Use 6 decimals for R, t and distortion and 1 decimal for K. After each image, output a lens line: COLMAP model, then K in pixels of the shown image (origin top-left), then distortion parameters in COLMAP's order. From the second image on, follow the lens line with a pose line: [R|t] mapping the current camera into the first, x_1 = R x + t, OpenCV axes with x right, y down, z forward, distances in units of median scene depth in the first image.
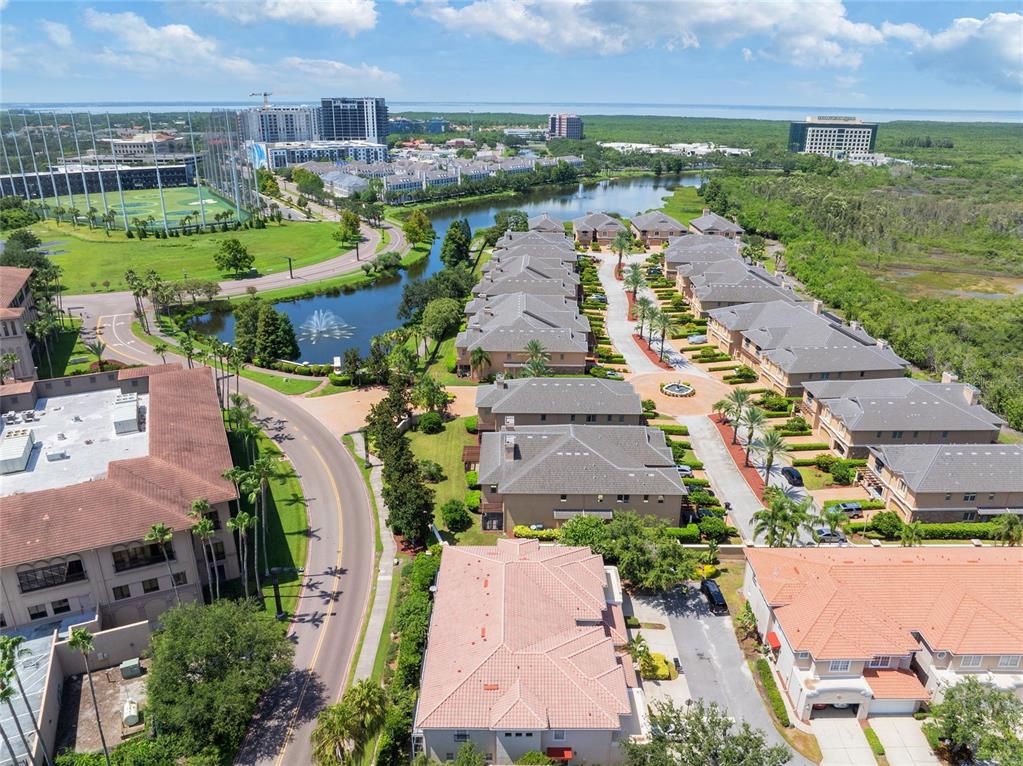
lens RADIAL K [[713.4, 0, 512.9], [0, 713.4, 381.2], [0, 0, 1]] dist [-0.025847, 0.003416]
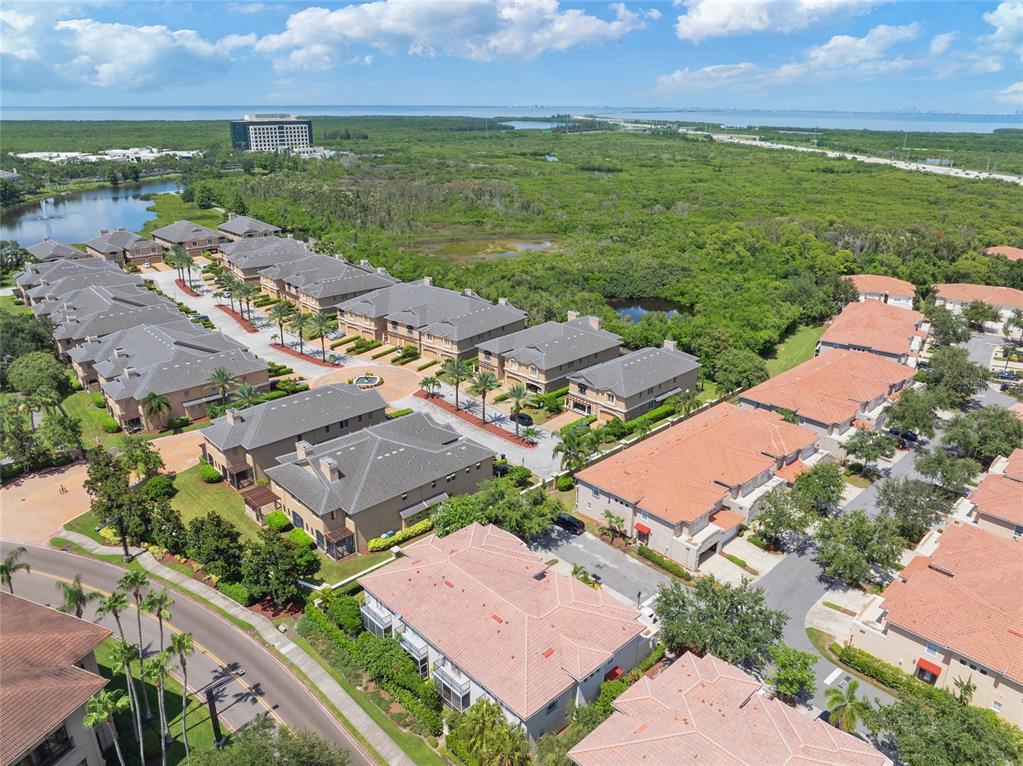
lens RADIAL K [[713.4, 0, 513.5], [0, 713.4, 384.3], [0, 0, 1]] dist [-0.025847, 0.003416]
pose [[0.735837, -0.255910, 0.626940, -0.231996], [0.252583, 0.962748, 0.096528, -0.026561], [-0.628288, 0.087326, 0.773064, 0.063730]]
